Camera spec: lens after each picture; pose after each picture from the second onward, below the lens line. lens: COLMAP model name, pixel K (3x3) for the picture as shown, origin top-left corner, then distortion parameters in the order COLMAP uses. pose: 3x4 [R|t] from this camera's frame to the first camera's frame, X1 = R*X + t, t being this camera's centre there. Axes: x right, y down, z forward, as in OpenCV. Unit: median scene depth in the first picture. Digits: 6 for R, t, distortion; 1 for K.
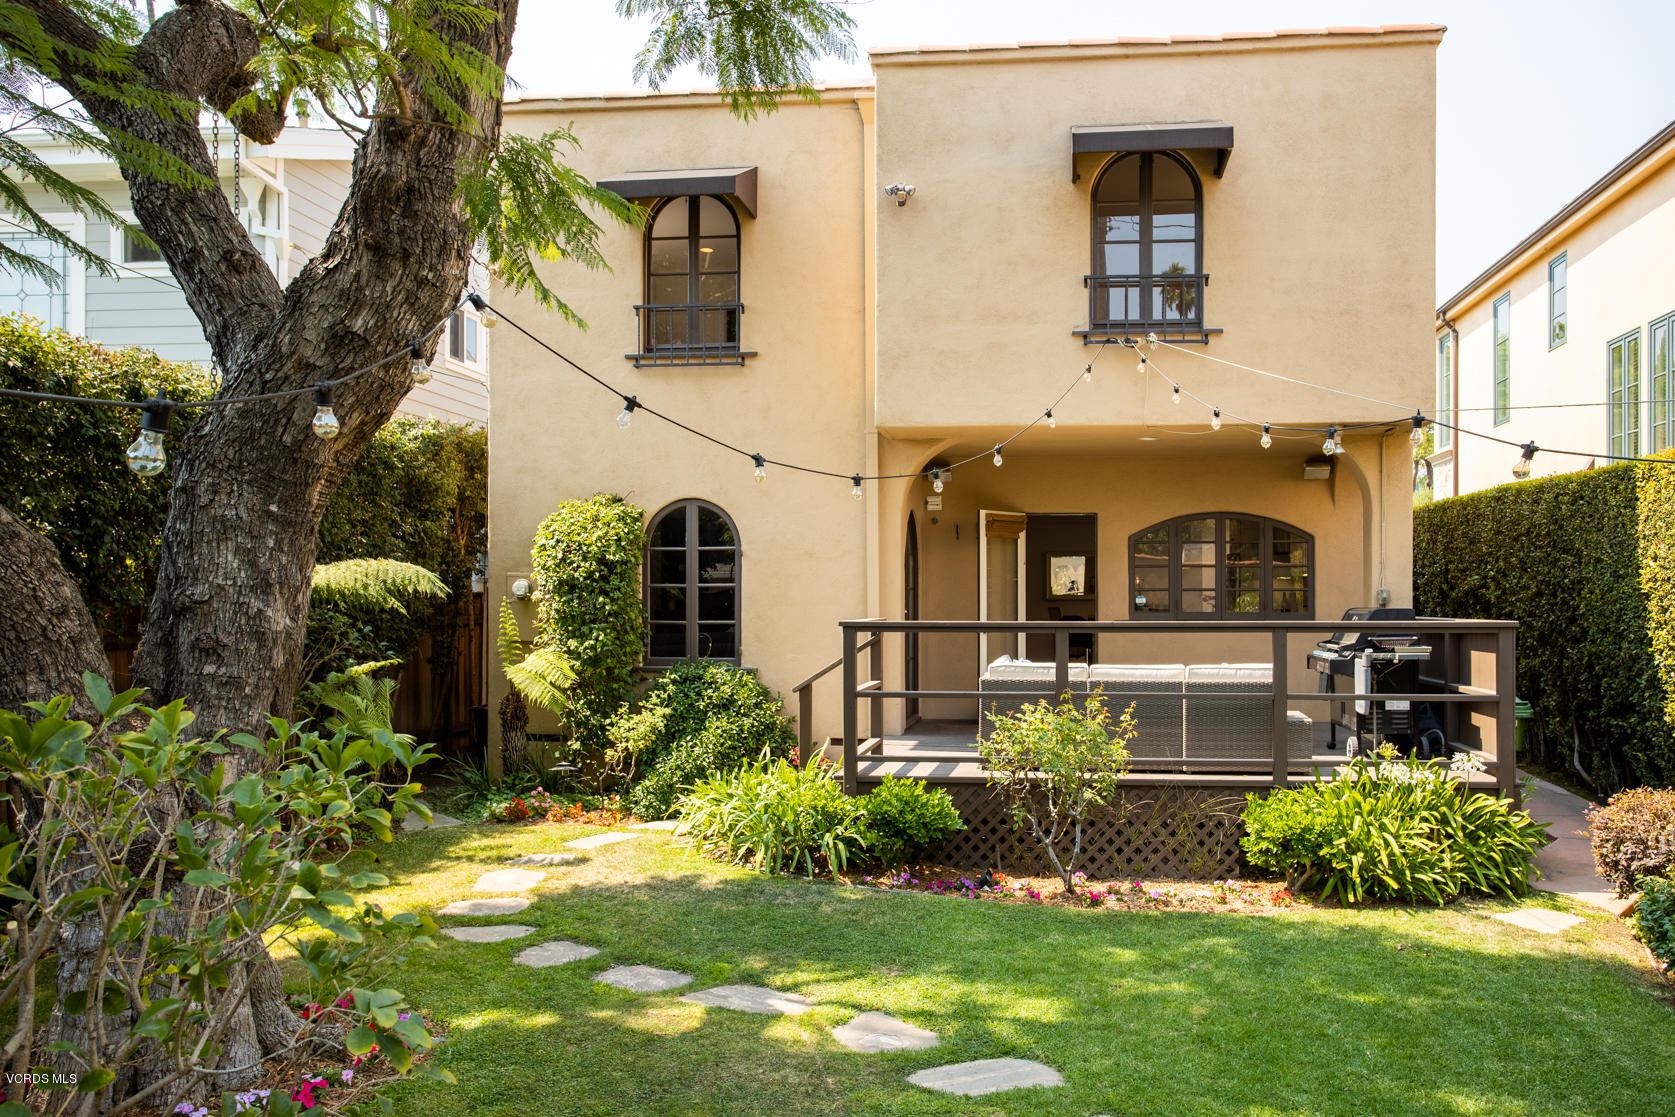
lens RADIAL K [[1351.9, 0, 838.0], [0, 1351.9, 565.5], [0, 0, 1]] dist [-0.018248, 0.018148]
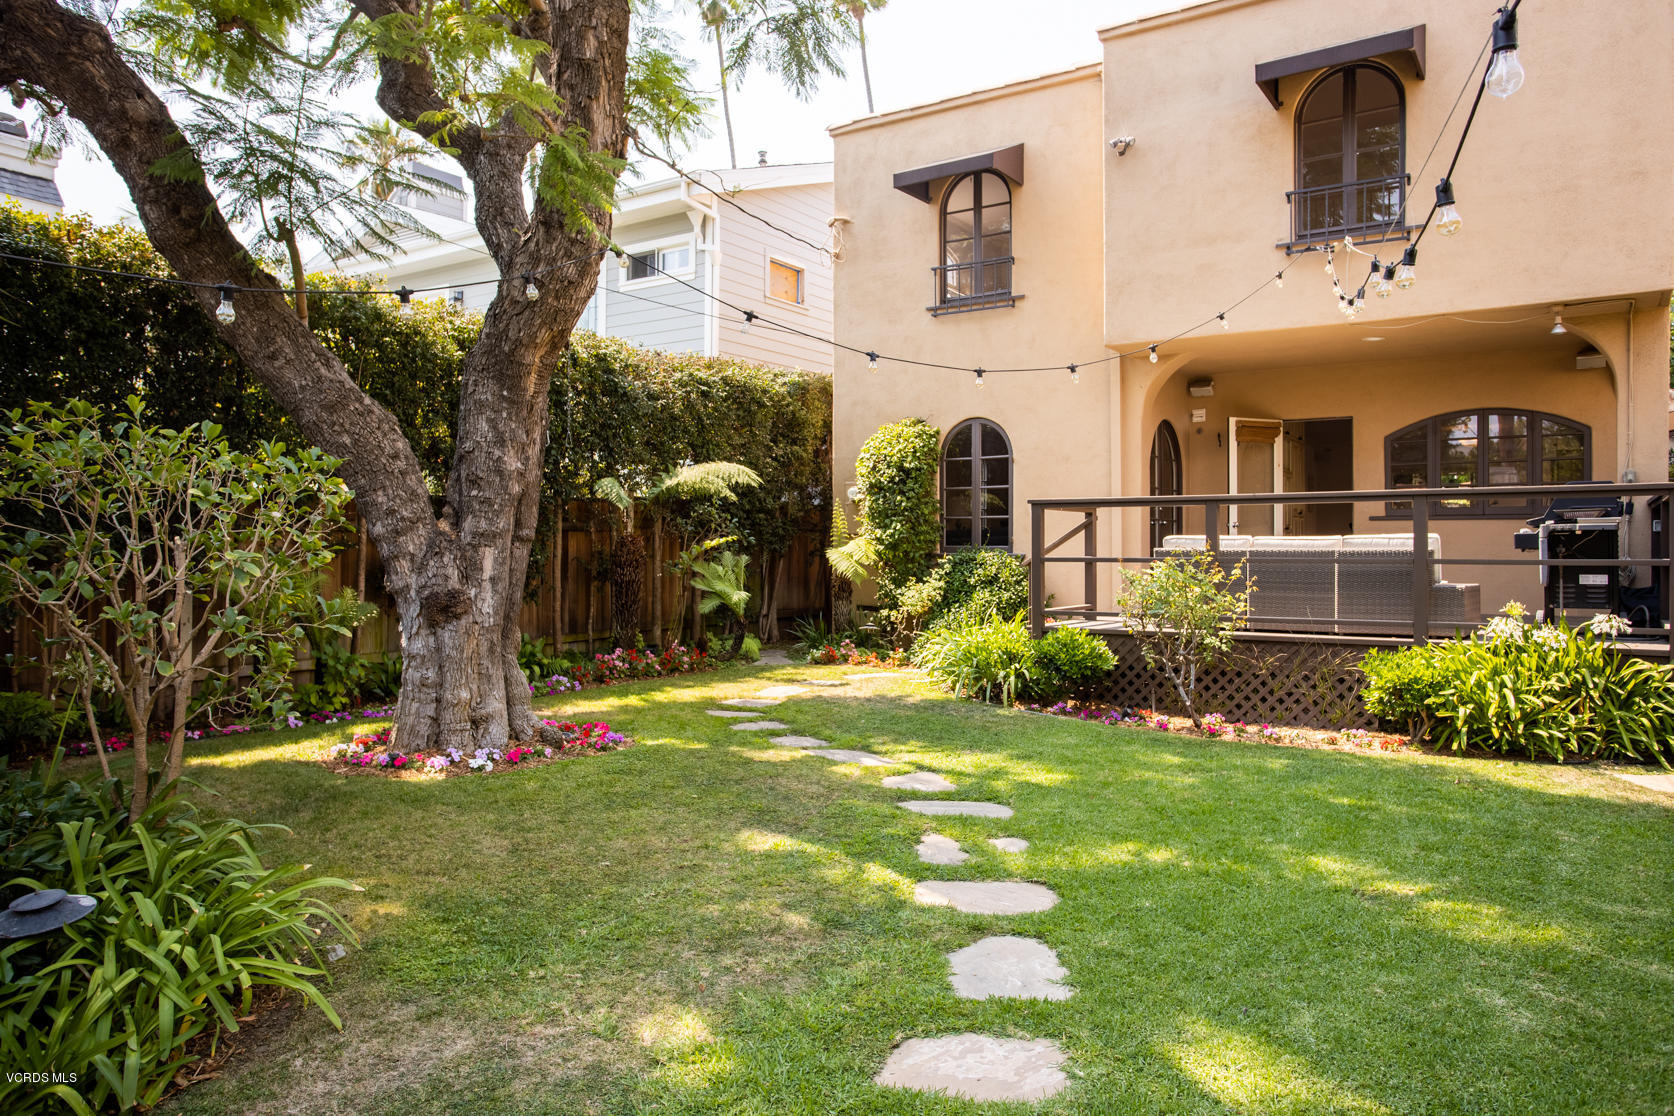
lens RADIAL K [[1216.7, 0, 832.0], [0, 1216.7, 557.7], [0, 0, 1]] dist [-0.033844, 0.044259]
pose [[0.870020, 0.000796, -0.493017, 0.357119], [-0.001037, 0.999999, -0.000215, 0.086371], [0.493016, 0.000698, 0.870020, -0.041714]]
